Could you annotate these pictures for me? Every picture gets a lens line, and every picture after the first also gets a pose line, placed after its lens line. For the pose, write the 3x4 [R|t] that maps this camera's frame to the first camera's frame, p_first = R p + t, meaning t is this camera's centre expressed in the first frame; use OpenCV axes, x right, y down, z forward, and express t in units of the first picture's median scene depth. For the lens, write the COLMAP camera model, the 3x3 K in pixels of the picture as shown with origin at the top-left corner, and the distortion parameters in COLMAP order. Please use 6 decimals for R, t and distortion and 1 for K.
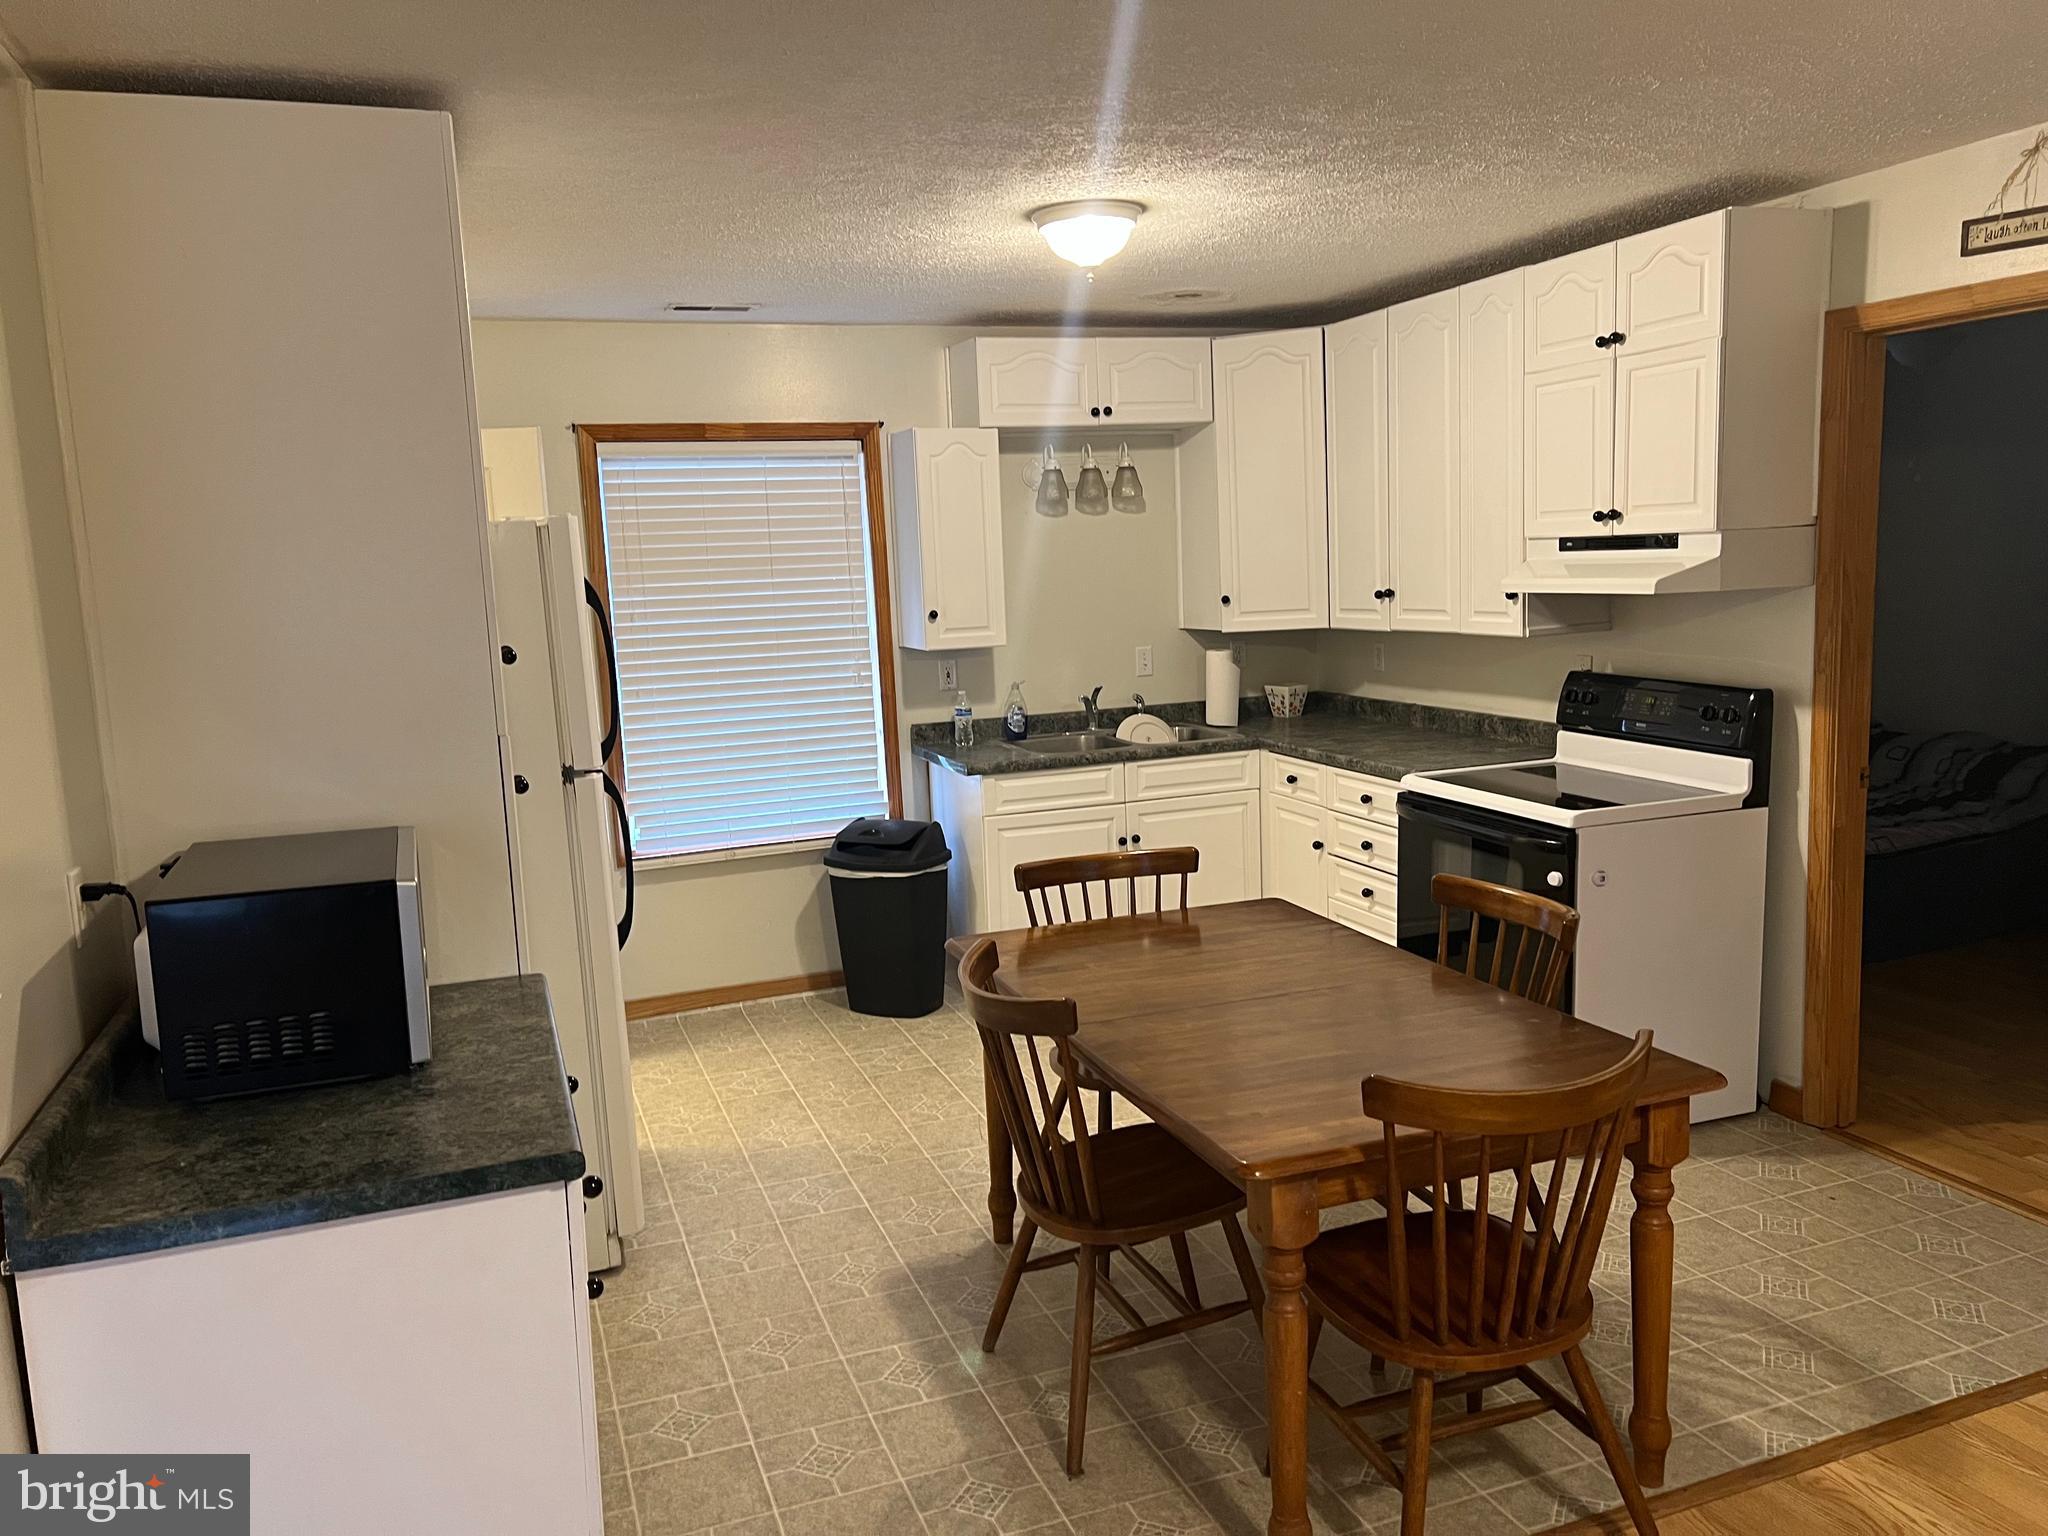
lens RADIAL K [[1520.3, 0, 1013.2], [0, 1520.3, 777.5], [0, 0, 1]] dist [0.024810, -0.010619]
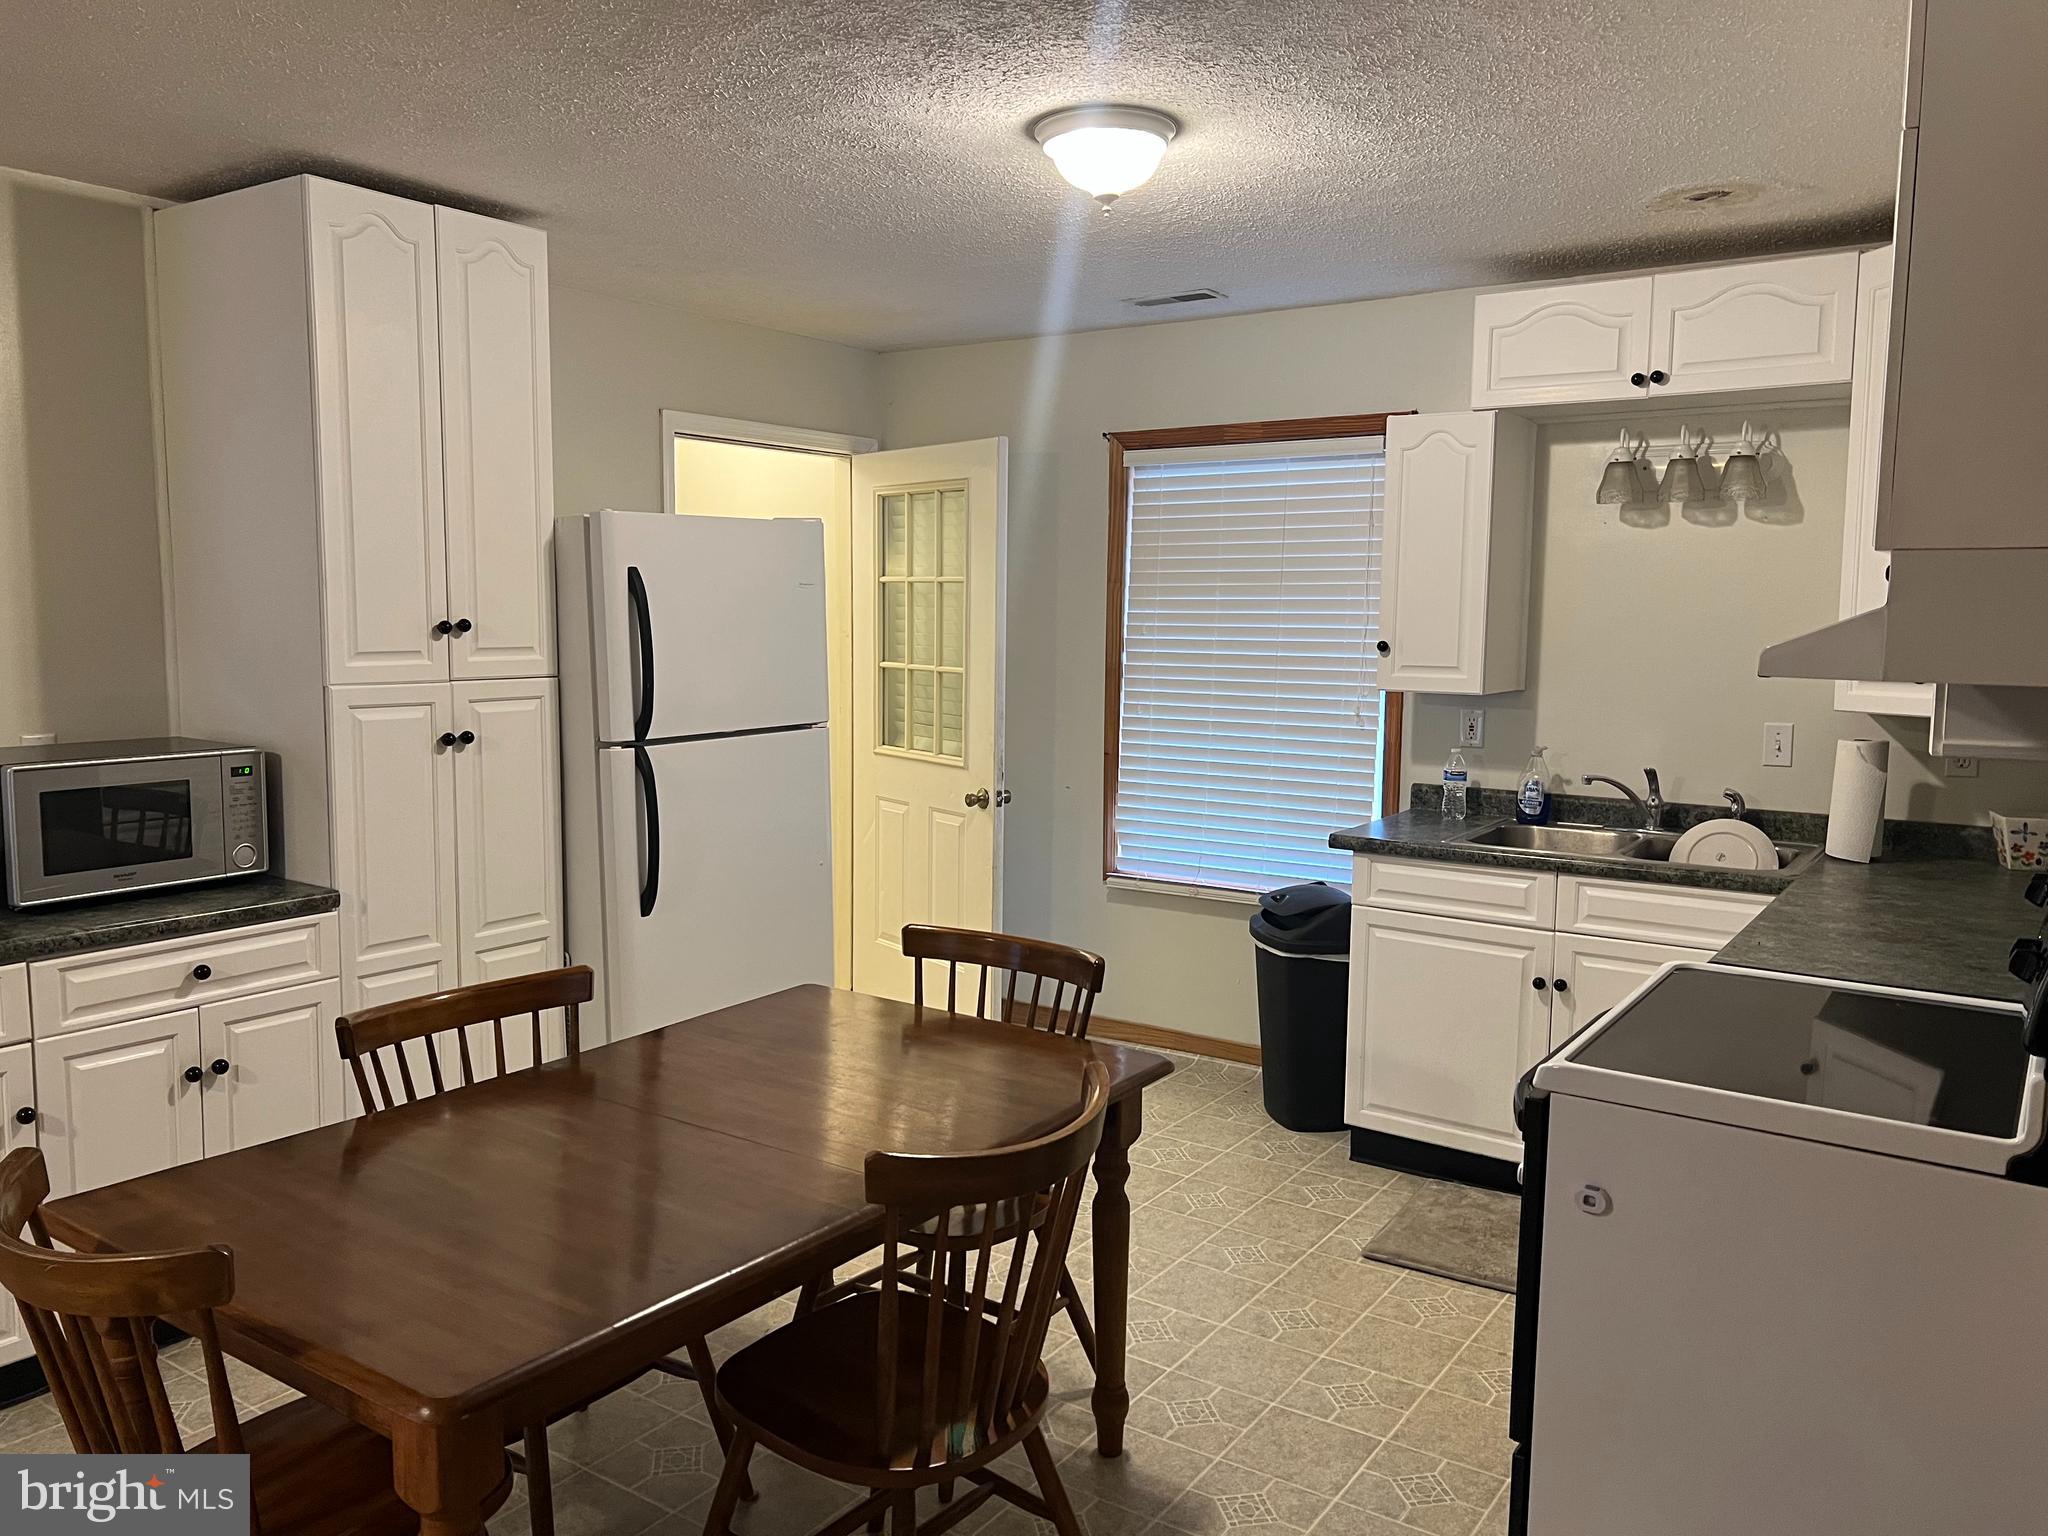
lens RADIAL K [[1520.3, 0, 1011.7], [0, 1520.3, 754.9], [0, 0, 1]] dist [0.024810, -0.010619]
pose [[0.555649, 0.126172, -0.821788, 0.494450], [-0.152707, 0.987091, 0.048299, -0.058139], [0.817273, 0.098656, 0.567743, 0.376987]]
